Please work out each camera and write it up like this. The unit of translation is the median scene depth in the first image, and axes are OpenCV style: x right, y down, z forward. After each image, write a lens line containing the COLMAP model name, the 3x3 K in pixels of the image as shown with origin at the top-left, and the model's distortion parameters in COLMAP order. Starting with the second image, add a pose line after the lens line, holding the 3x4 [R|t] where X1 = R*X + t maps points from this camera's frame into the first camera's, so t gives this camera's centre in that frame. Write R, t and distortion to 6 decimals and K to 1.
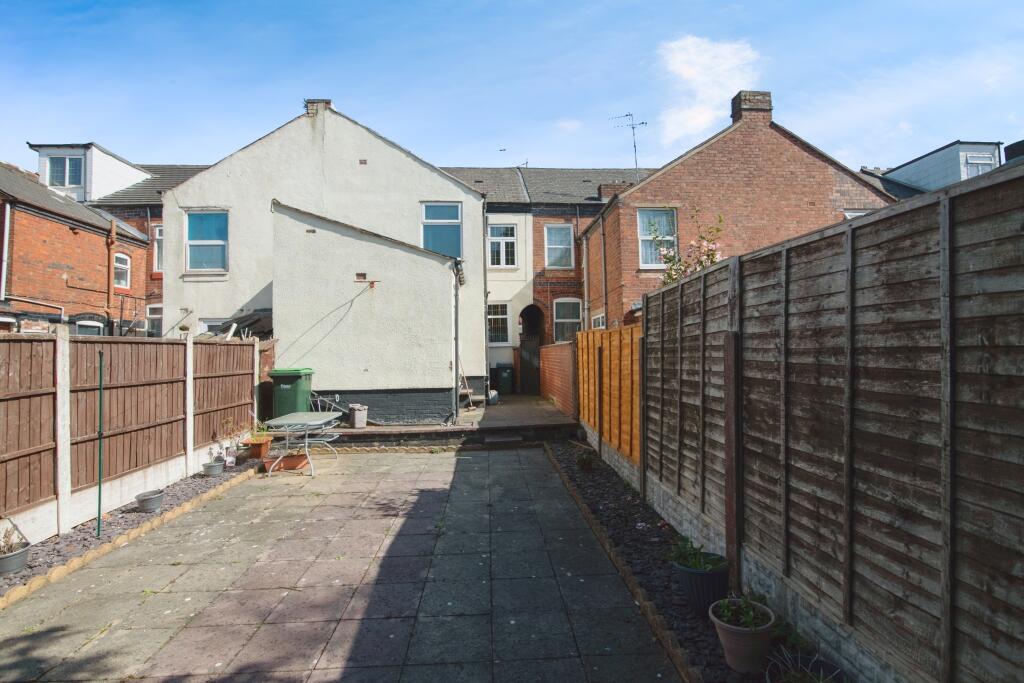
lens RADIAL K [[479.8, 0, 511.7], [0, 479.8, 340.8], [0, 0, 1]] dist [-0.015148, -0.000895]
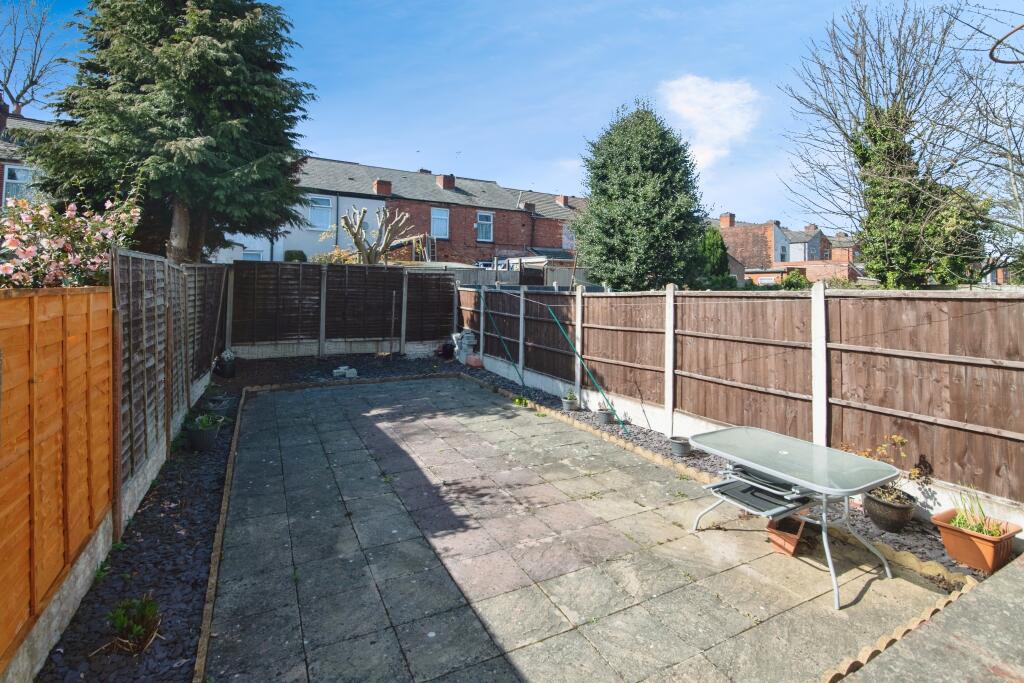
lens RADIAL K [[479.8, 0, 508.6], [0, 479.8, 341.9], [0, 0, 1]] dist [-0.015148, -0.000895]
pose [[-0.912010, 0.064800, -0.405017, 0.013822], [0.024907, 0.994369, 0.103009, -0.015483], [0.409411, 0.083857, -0.908488, 1.703815]]
